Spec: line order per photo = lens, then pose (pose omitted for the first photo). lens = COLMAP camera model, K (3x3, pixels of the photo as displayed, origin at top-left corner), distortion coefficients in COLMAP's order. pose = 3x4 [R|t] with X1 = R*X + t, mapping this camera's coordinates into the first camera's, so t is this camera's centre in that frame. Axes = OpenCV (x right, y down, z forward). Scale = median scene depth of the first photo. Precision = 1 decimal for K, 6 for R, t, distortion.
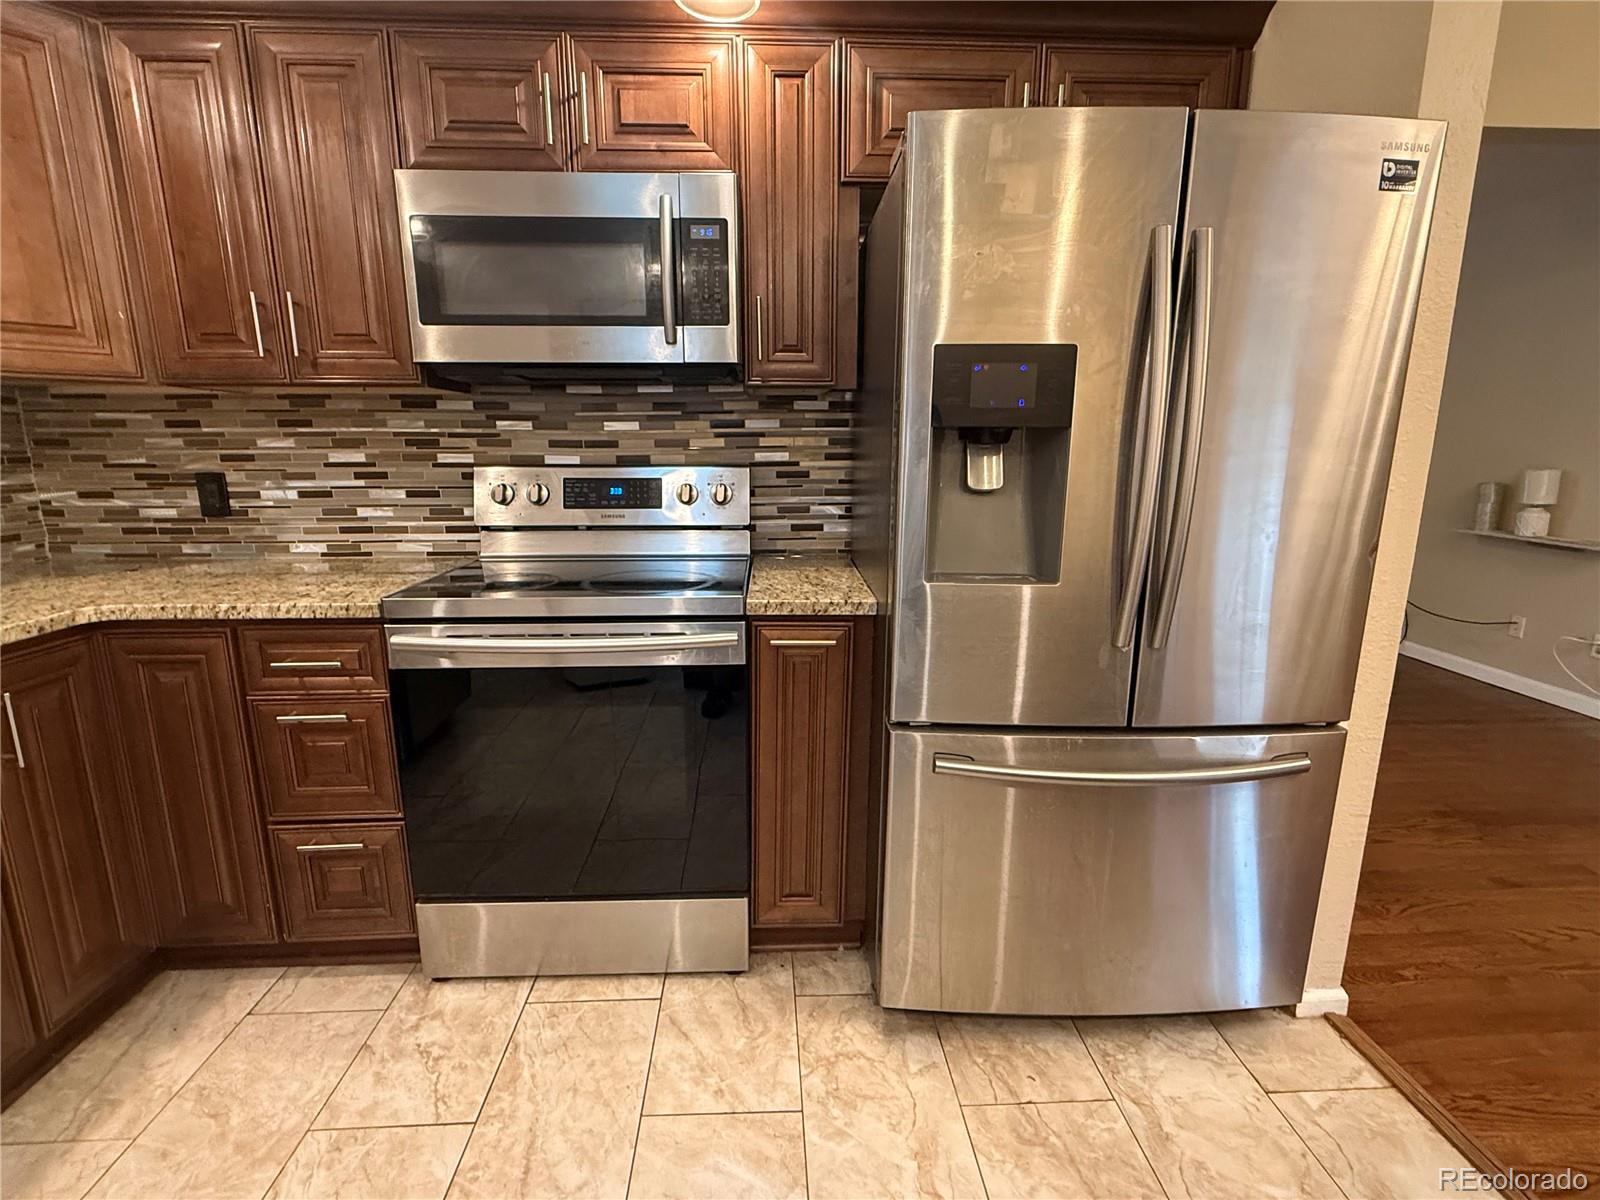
lens RADIAL K [[753.8, 0, 794.9], [0, 753.8, 598.6], [0, 0, 1]] dist [0.000235, -0.000690]
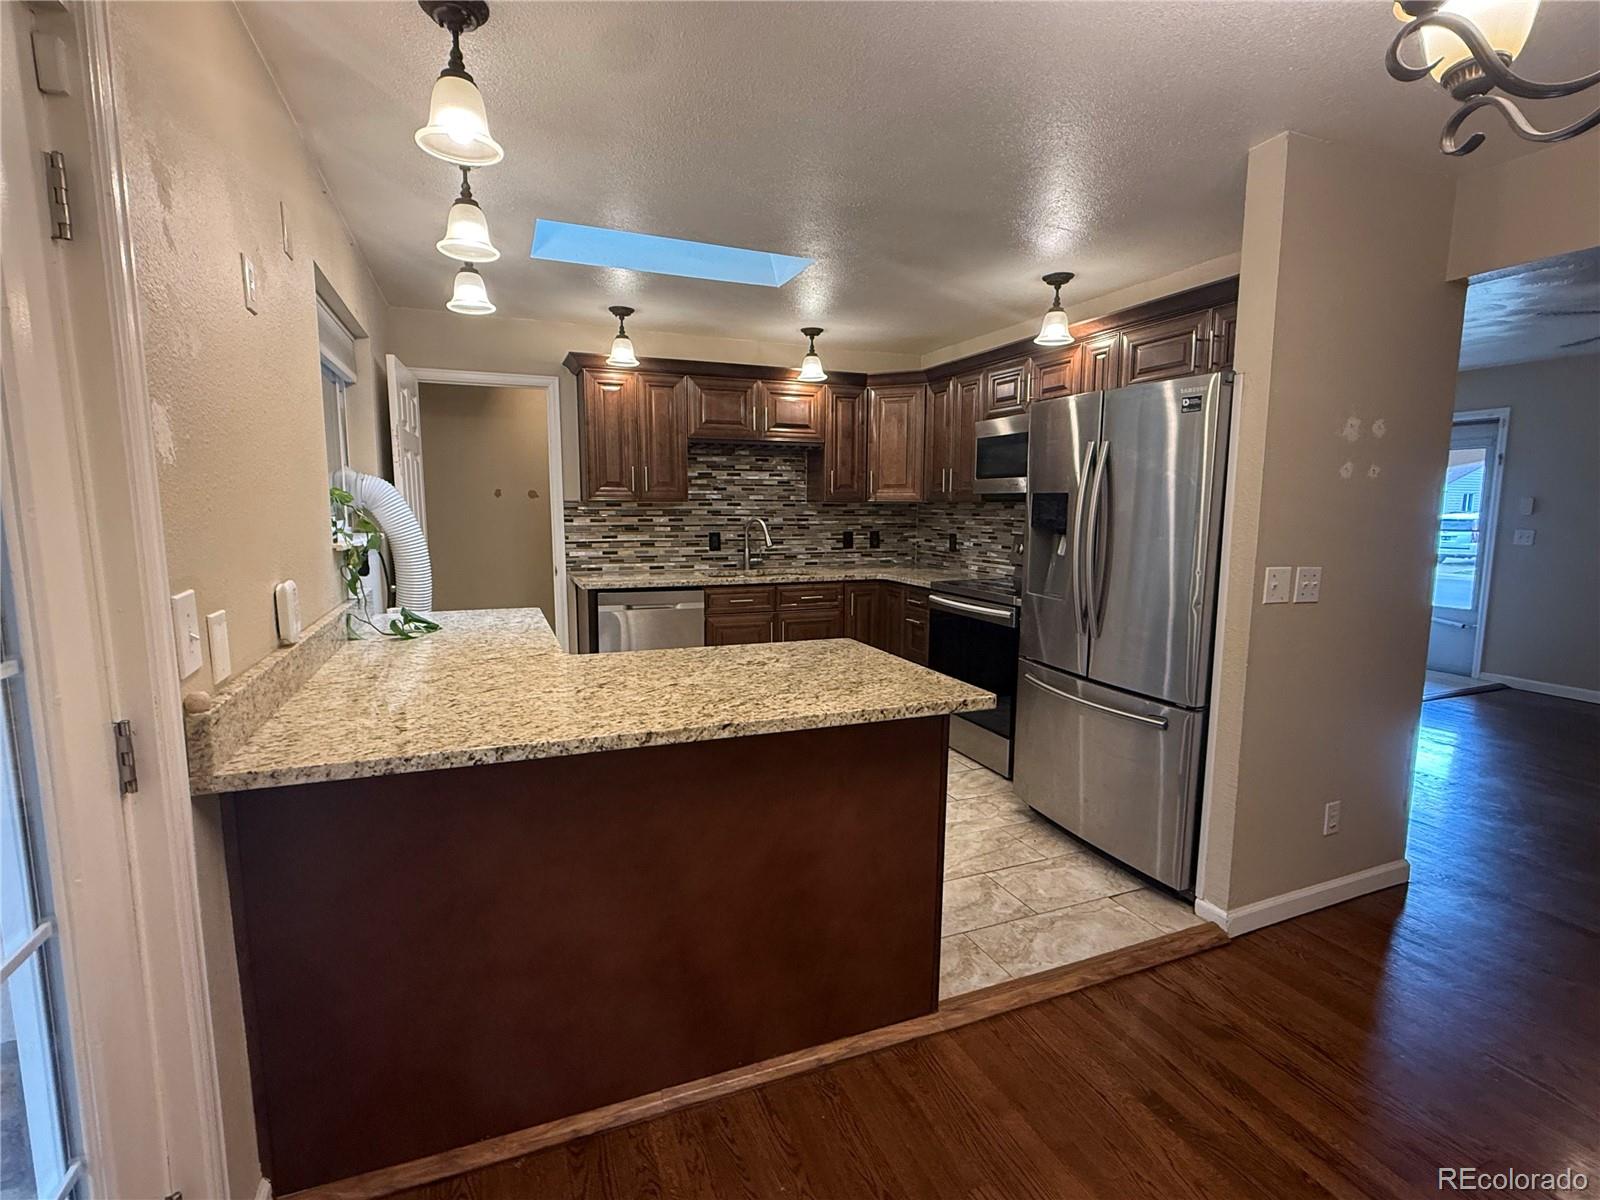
lens RADIAL K [[753.8, 0, 790.7], [0, 753.8, 598.1], [0, 0, 1]] dist [0.000235, -0.000690]
pose [[0.326887, 0.119365, -0.937495, 1.707467], [-0.195919, 0.979000, 0.056337, 0.005121], [0.924533, 0.165257, 0.343409, -0.373076]]
